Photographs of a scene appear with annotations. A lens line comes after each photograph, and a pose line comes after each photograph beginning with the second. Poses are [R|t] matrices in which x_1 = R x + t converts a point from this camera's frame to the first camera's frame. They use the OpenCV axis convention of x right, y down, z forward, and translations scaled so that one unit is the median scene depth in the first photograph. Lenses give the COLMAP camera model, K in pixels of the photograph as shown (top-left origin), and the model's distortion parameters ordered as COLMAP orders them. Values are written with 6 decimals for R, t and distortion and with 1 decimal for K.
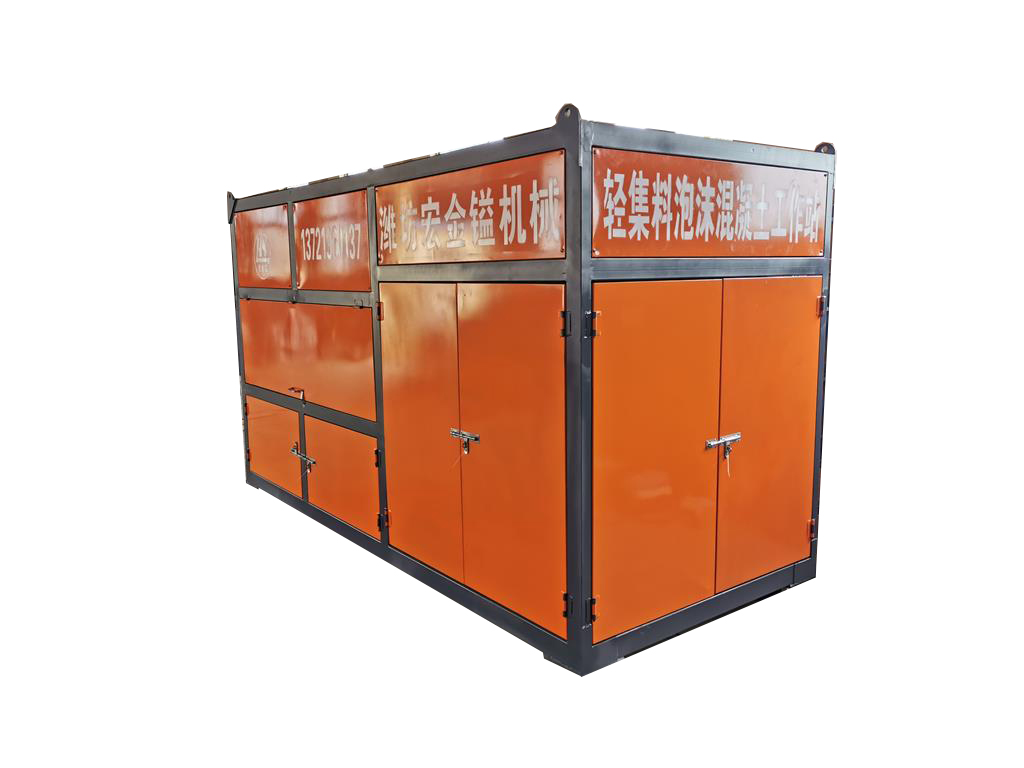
lens RADIAL K [[797.2, 0, 510.7], [0, 797.2, 385.7], [0, 0, 1]] dist [0.016499, 0.001429]
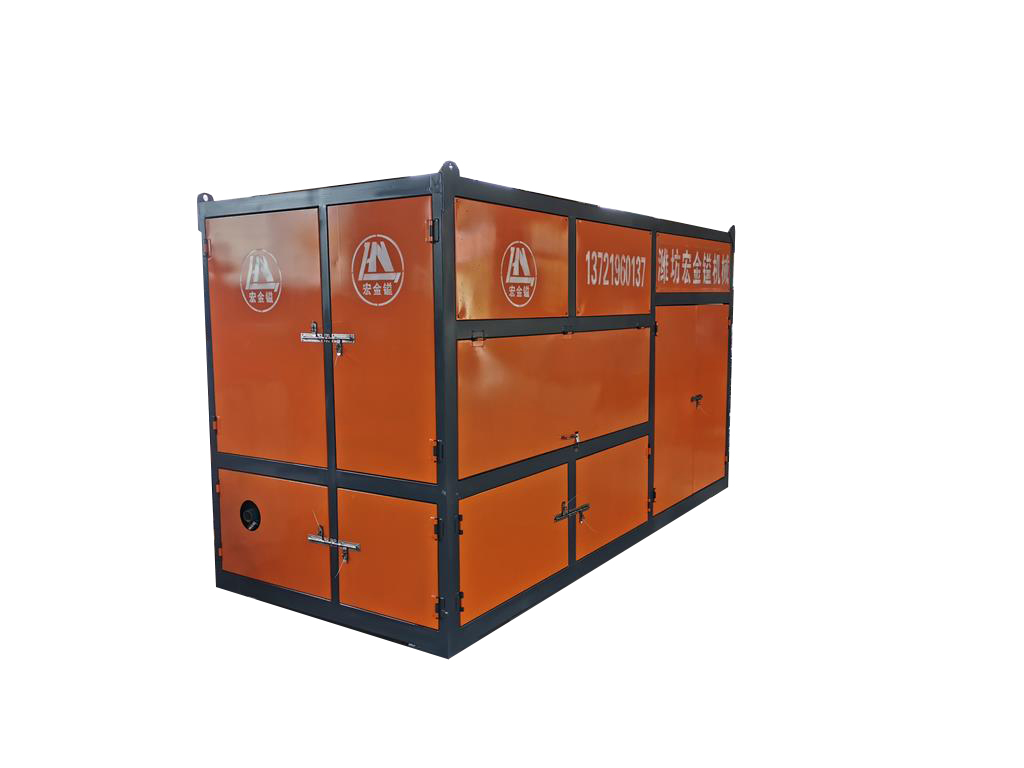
lens RADIAL K [[797.2, 0, 510.7], [0, 797.2, 382.9], [0, 0, 1]] dist [0.016499, 0.001429]
pose [[-0.325353, -0.066429, 0.943257, -1.233792], [0.161863, 0.978894, 0.124769, -0.195579], [-0.931636, 0.193273, -0.307733, 1.551217]]
